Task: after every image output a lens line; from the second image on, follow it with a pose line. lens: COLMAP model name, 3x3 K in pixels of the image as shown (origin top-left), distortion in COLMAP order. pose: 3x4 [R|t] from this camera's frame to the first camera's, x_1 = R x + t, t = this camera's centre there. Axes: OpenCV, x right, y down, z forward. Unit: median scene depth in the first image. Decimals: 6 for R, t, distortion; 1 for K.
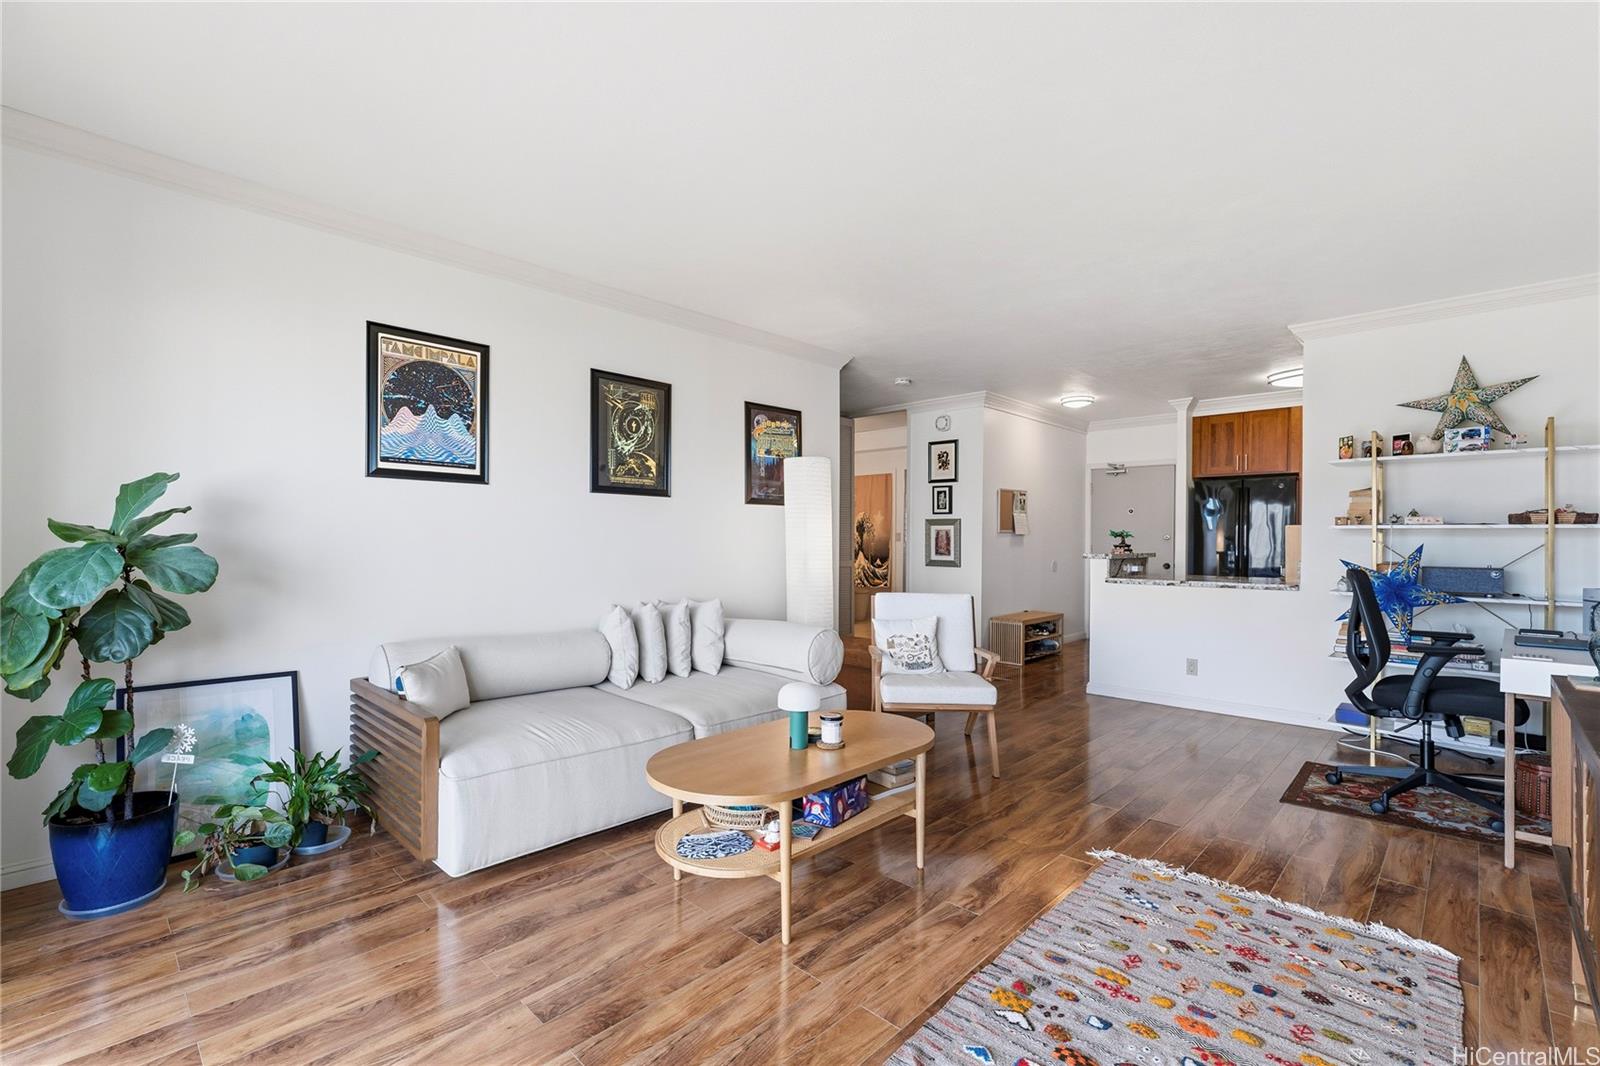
lens RADIAL K [[711.3, 0, 800.0], [0, 711.3, 533.0], [0, 0, 1]] dist [0.014293, -0.000421]
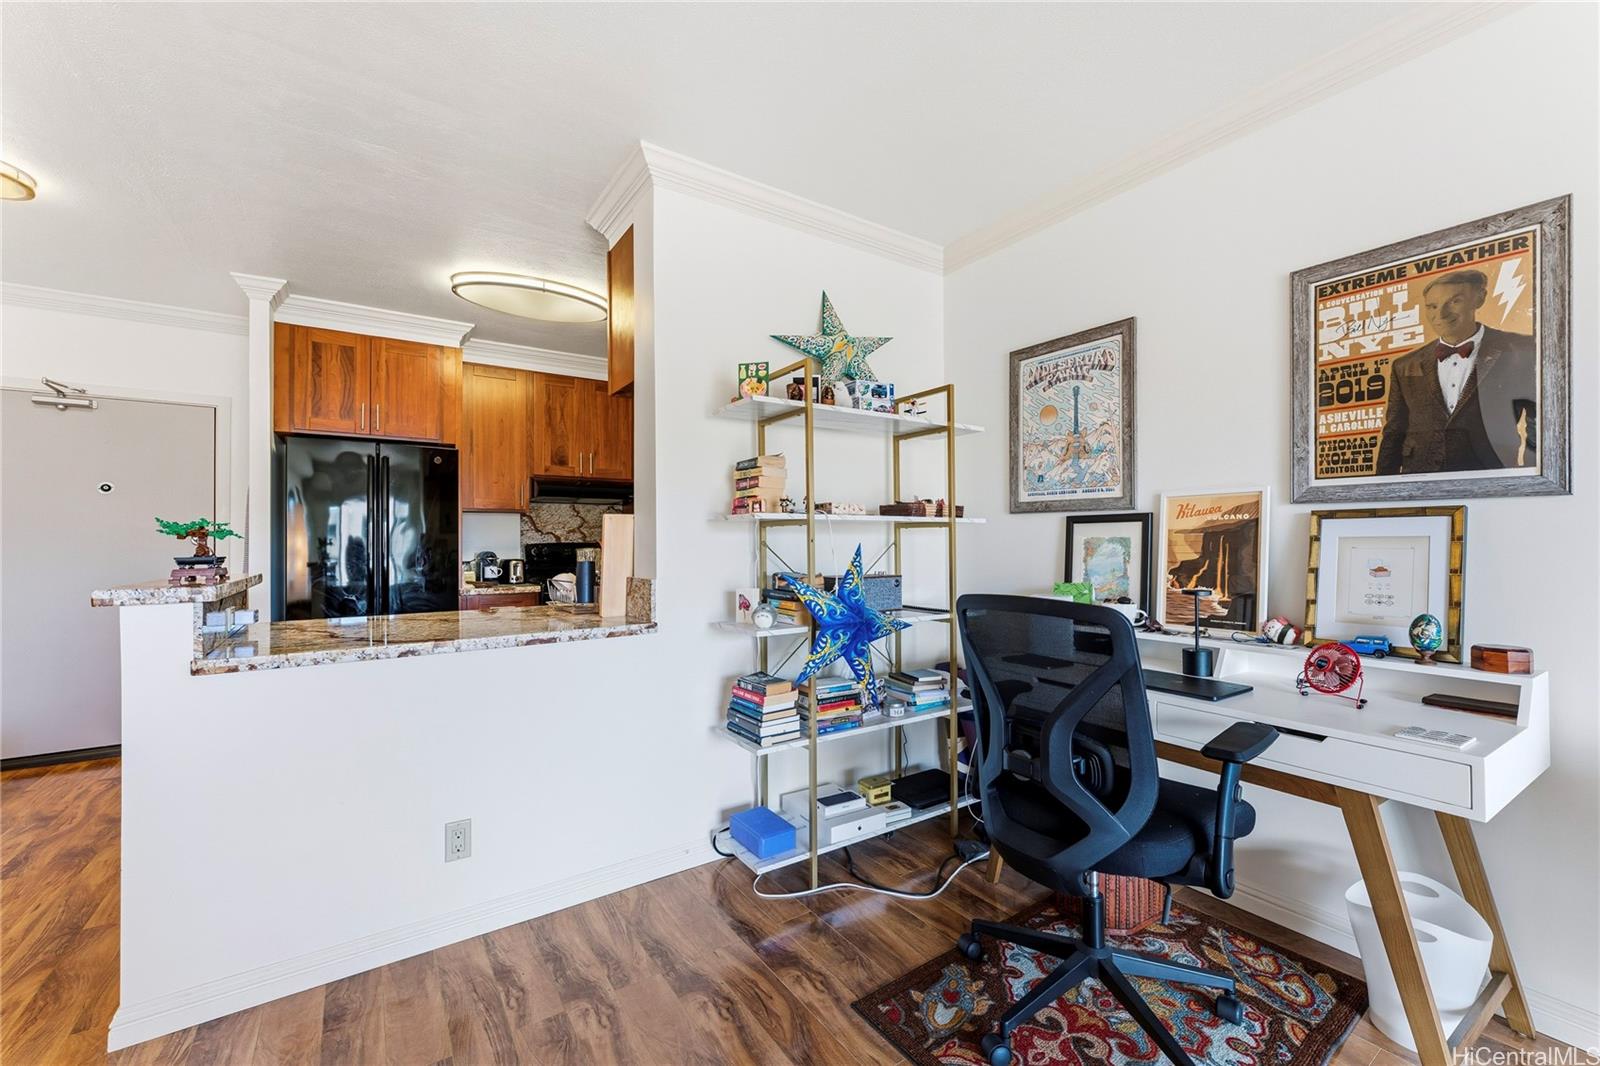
lens RADIAL K [[652.2, 0, 800.0], [0, 652.2, 533.0], [0, 0, 1]] dist [0.001139, 0.000353]
pose [[0.218343, 0.007797, 0.975841, 0.266234], [0.000754, 0.999966, -0.008159, 0.009711], [-0.975872, 0.002517, 0.218330, 0.897852]]
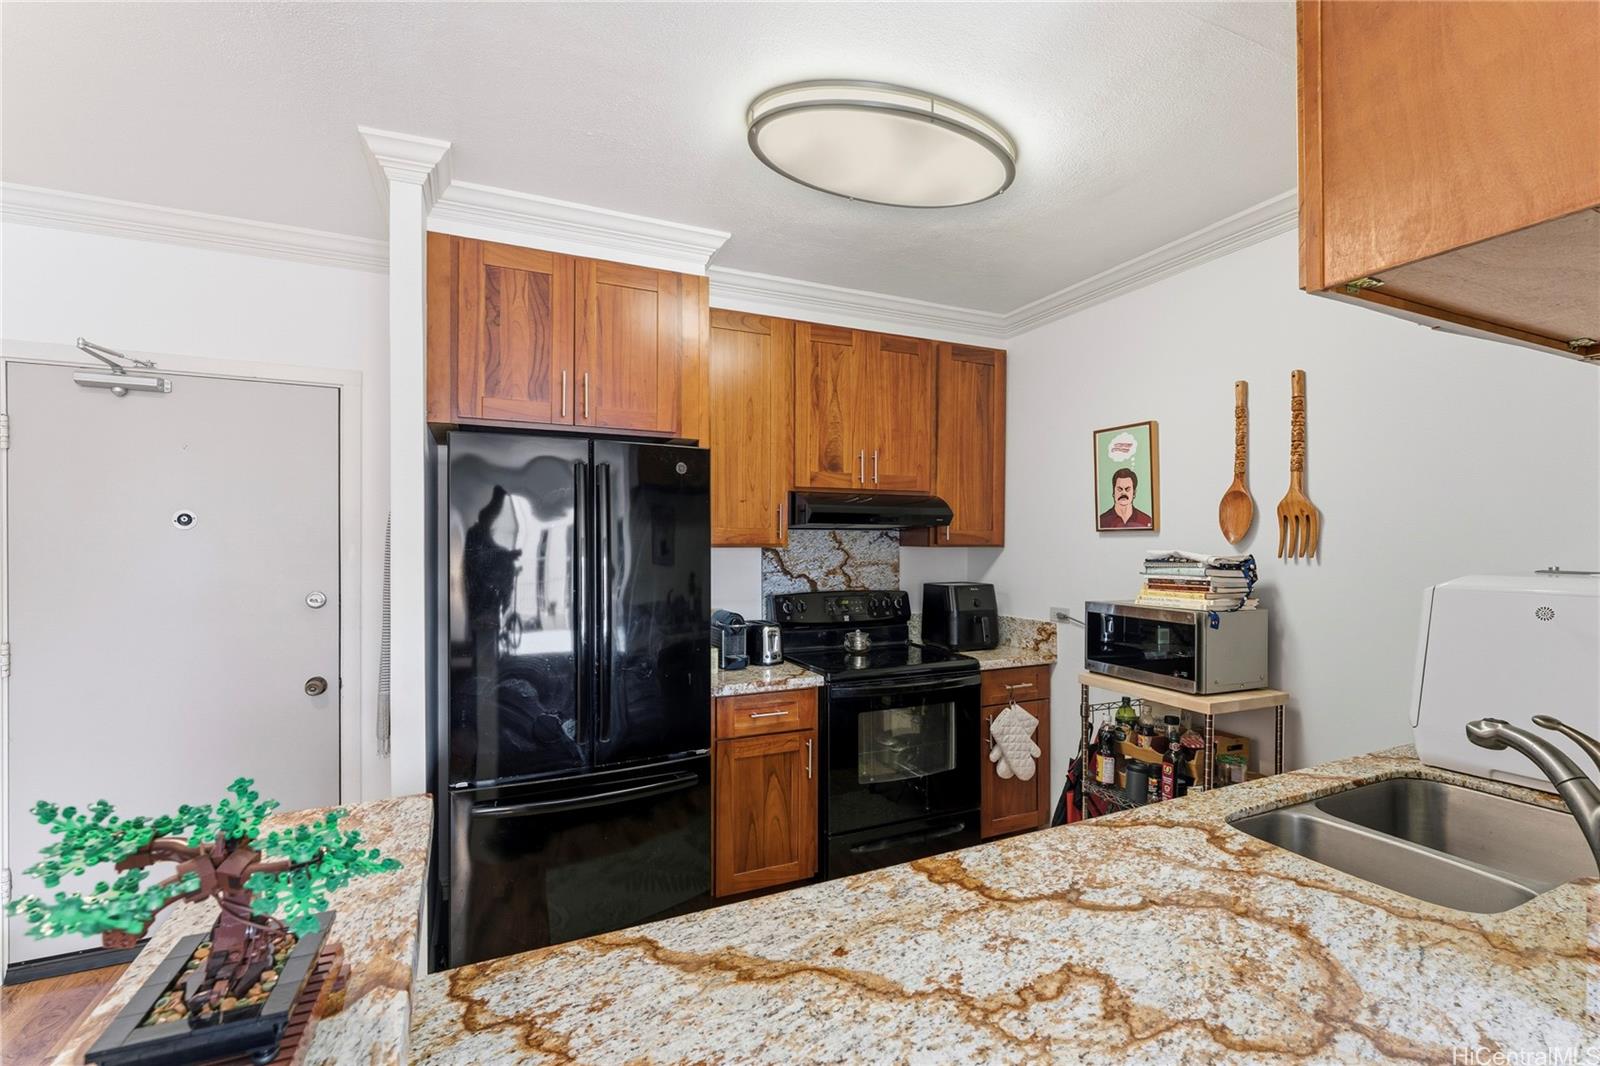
lens RADIAL K [[697.4, 0, 800.0], [0, 697.4, 533.0], [0, 0, 1]] dist [-0.000845, -0.000184]
pose [[0.373640, 0.005689, 0.927556, 0.589897], [-0.004946, 0.999979, -0.004141, -0.051286], [-0.927560, -0.003040, 0.373661, 1.329178]]
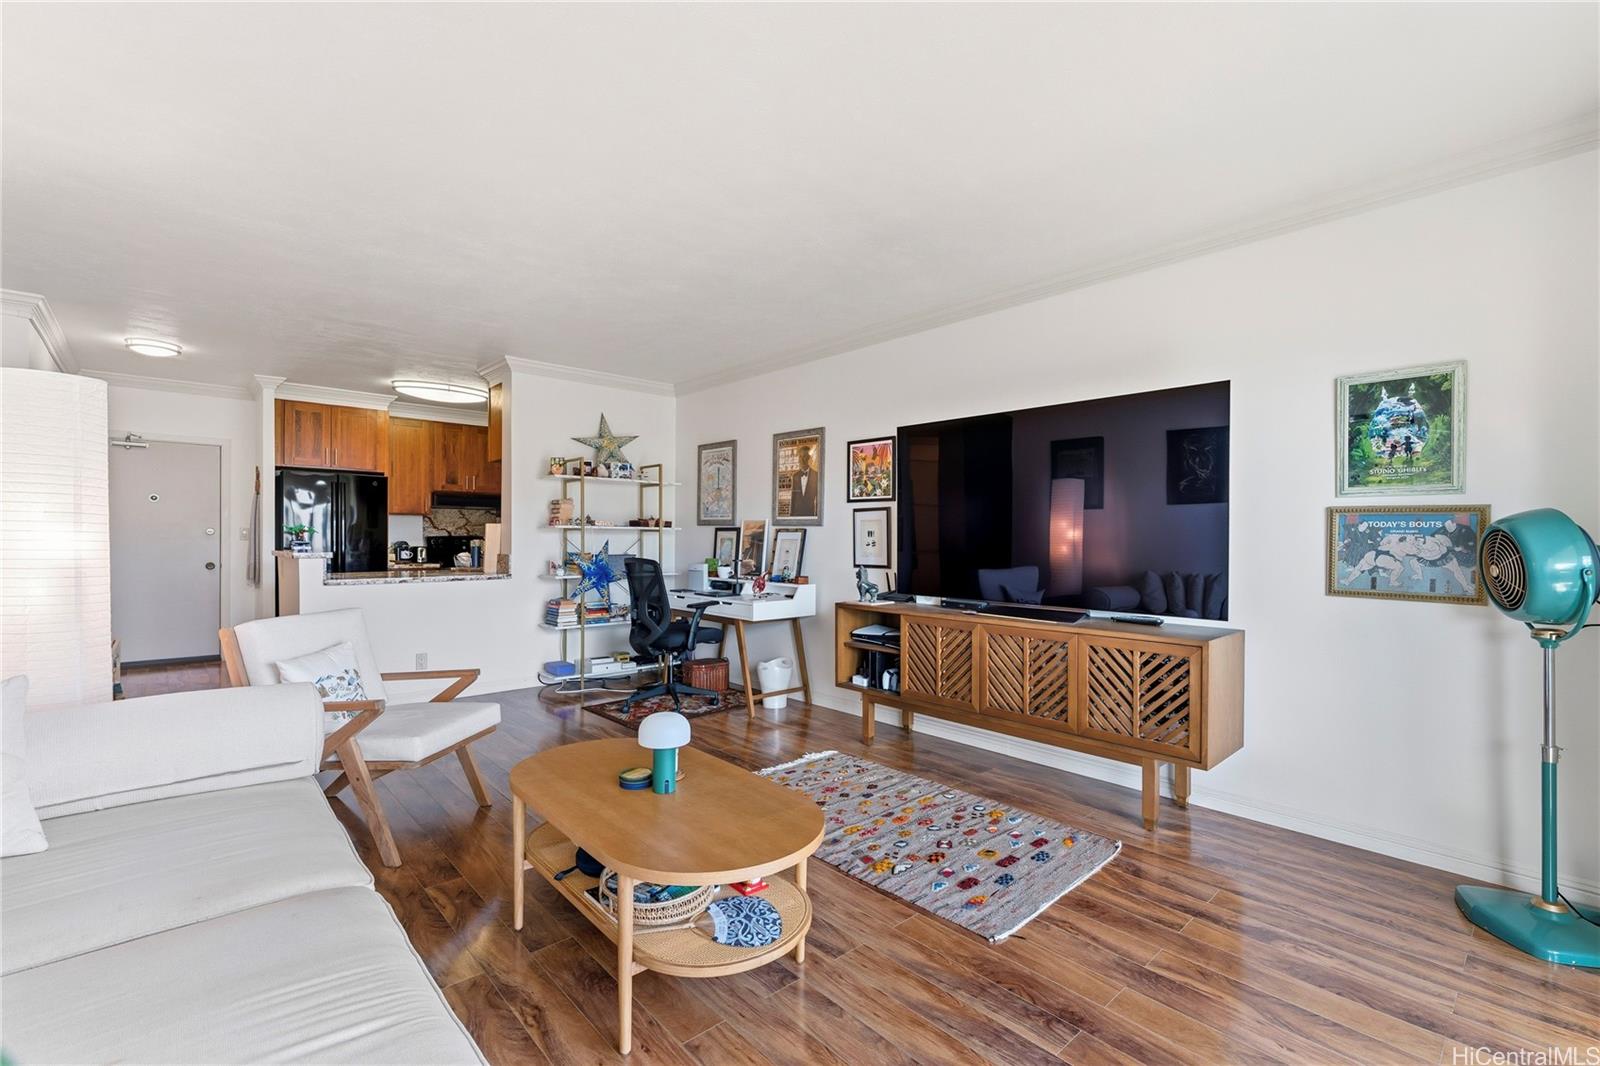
lens RADIAL K [[697.4, 0, 800.0], [0, 697.4, 533.0], [0, 0, 1]] dist [-0.000845, -0.000184]
pose [[0.075739, 0.001677, 0.997126, -0.501592], [-0.012729, 0.999919, -0.000715, -0.001472], [-0.997046, -0.012638, 0.075754, 0.489103]]
